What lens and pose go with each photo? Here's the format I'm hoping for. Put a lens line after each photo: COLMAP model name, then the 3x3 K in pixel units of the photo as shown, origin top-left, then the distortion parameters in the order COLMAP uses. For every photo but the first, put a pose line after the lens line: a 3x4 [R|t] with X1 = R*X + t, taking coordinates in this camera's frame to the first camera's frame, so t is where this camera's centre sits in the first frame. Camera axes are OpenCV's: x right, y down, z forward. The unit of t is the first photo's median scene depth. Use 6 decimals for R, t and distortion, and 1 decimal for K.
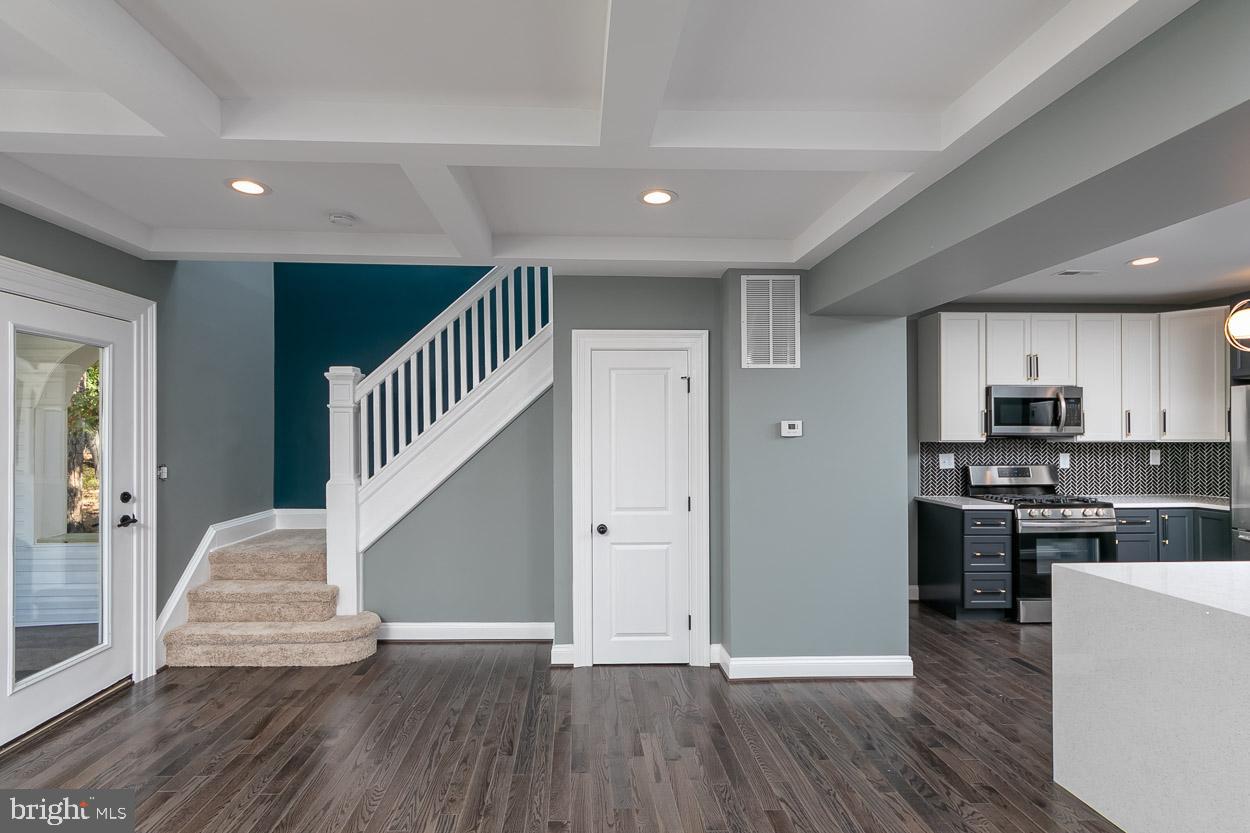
lens RADIAL K [[608.0, 0, 596.5], [0, 608.0, 431.5], [0, 0, 1]] dist [0.007413, -0.006283]
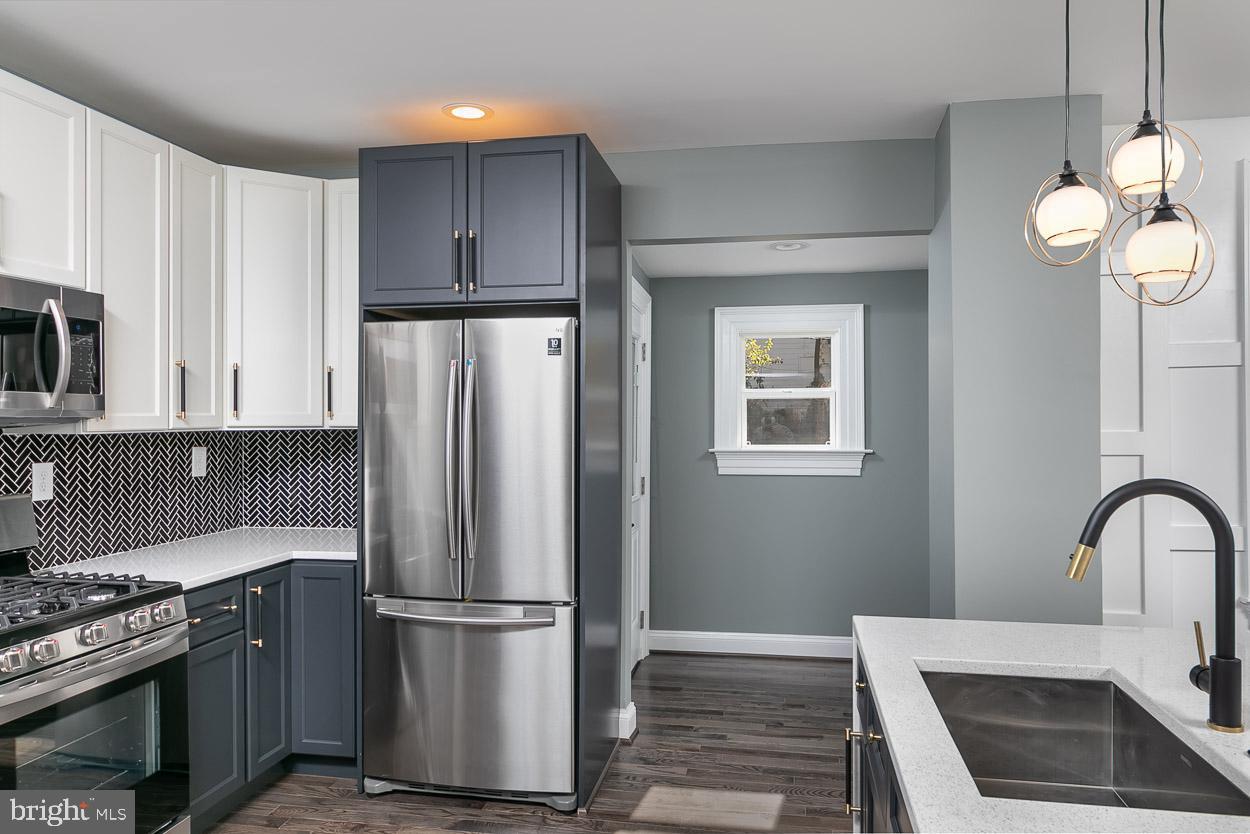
lens RADIAL K [[903.6, 0, 633.7], [0, 903.6, 421.4], [0, 0, 1]] dist [0.025715, 0.001314]
pose [[0.223955, -0.004170, 0.974591, 0.353816], [-0.006423, 0.999963, 0.005755, 0.004157], [-0.974578, -0.007549, 0.223920, 0.628792]]
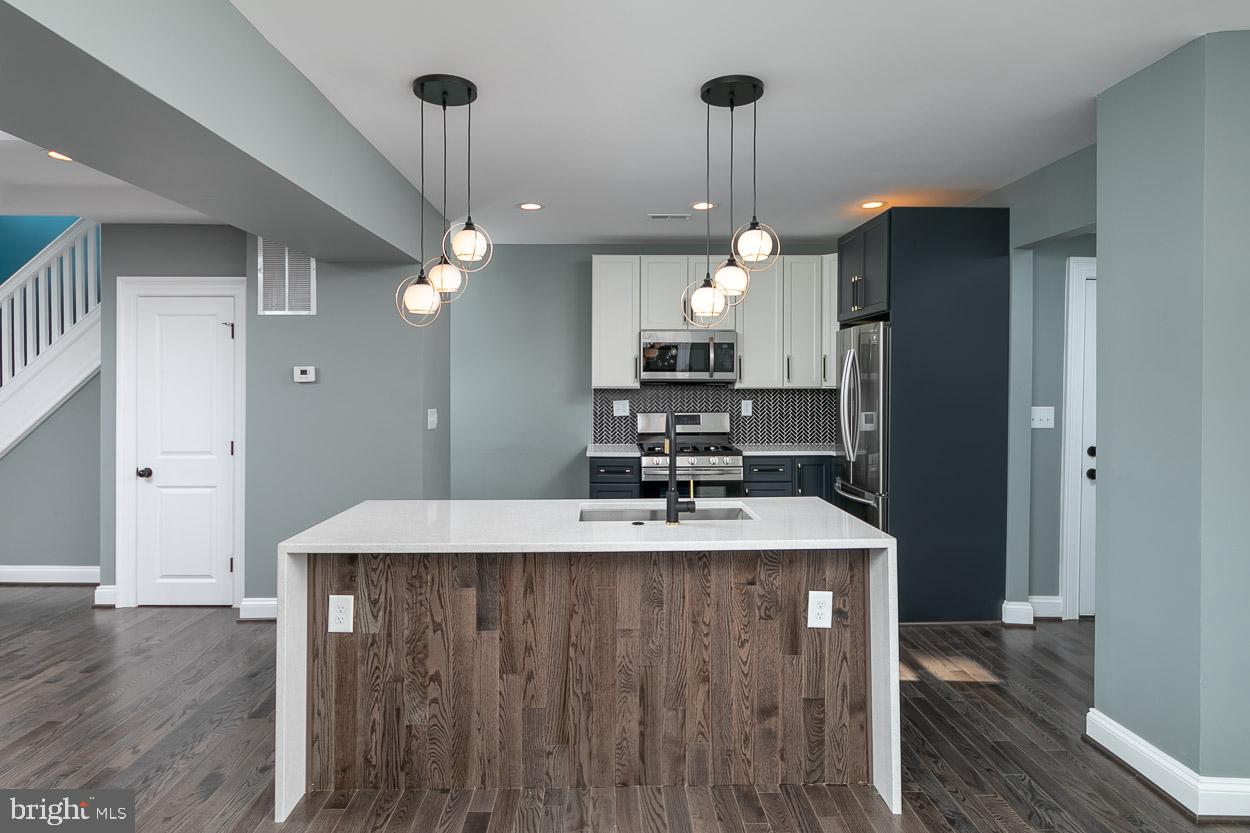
lens RADIAL K [[692.7, 0, 613.7], [0, 692.7, 381.4], [0, 0, 1]] dist [0.008095, -0.002925]
pose [[0.999746, 0.000972, -0.022533, 0.738062], [-0.000868, 0.999989, 0.004653, 0.001324], [0.022537, -0.004632, 0.999735, -0.130605]]
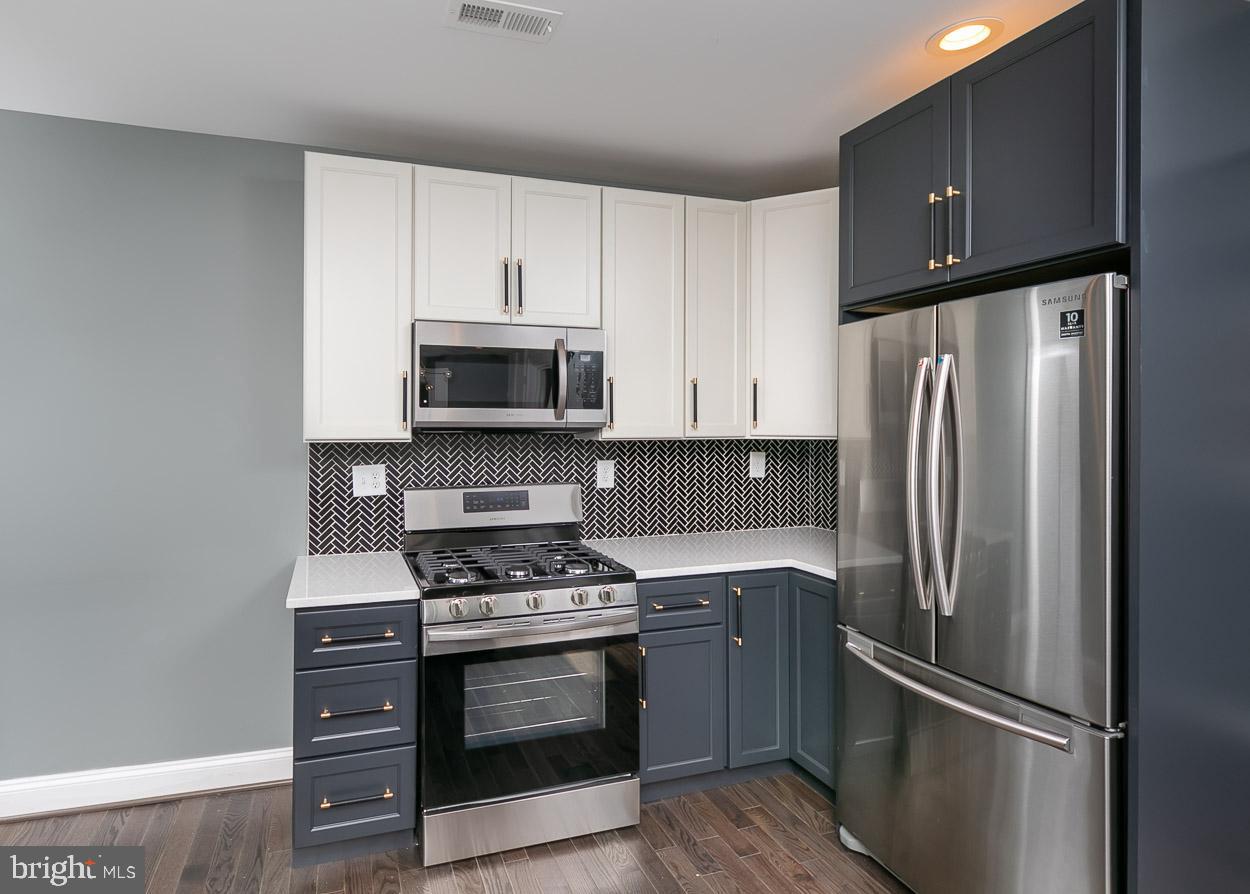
lens RADIAL K [[647.3, 0, 536.8], [0, 647.3, 419.8], [0, 0, 1]] dist [0.006632, 0.001119]
pose [[0.966166, 0.004014, 0.257890, 0.716417], [-0.005148, 0.999980, 0.003721, -0.001606], [-0.257869, -0.004922, 0.966167, 0.594891]]
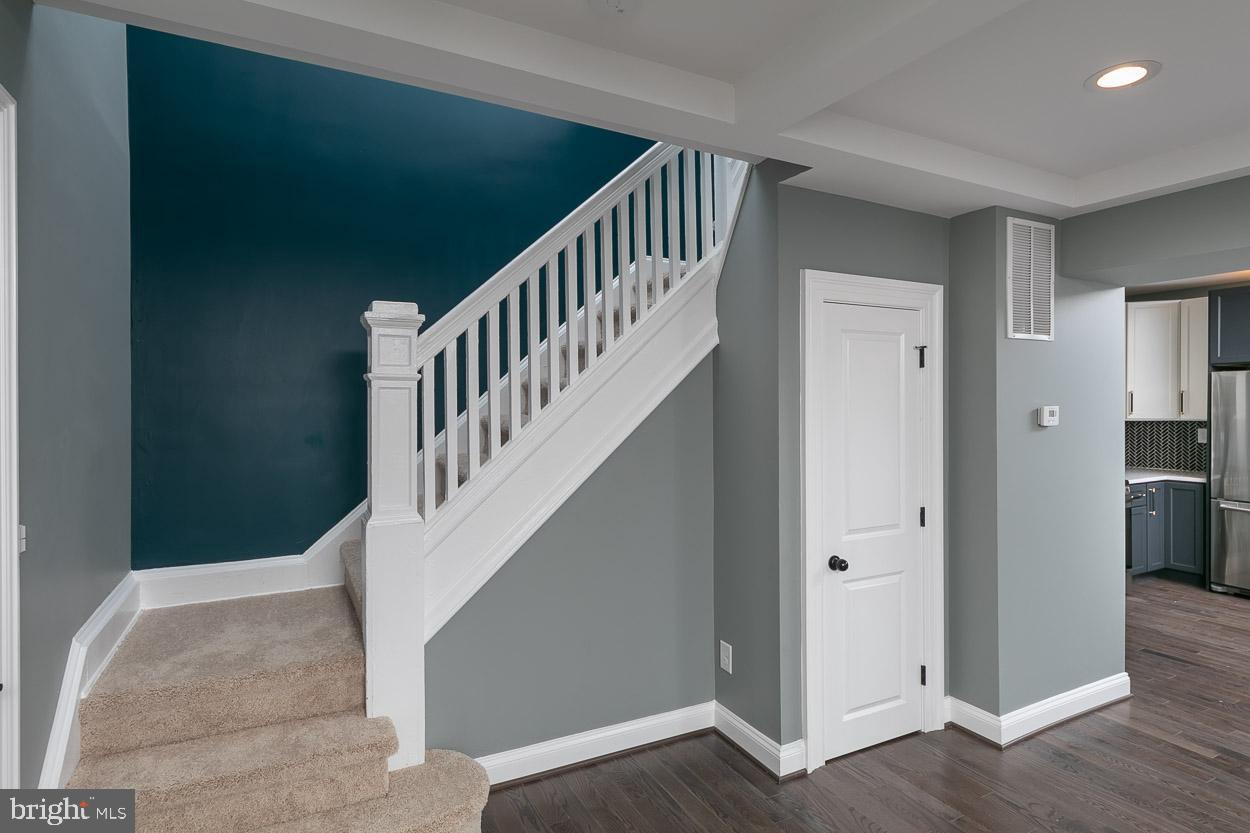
lens RADIAL K [[674.5, 0, 620.0], [0, 674.5, 406.7], [0, 0, 1]] dist [0.000819, 0.000967]
pose [[0.898911, -0.003605, 0.438117, -0.491950], [-0.002580, 0.999905, 0.013521, -0.023628], [-0.438124, -0.013284, 0.898816, 0.382786]]
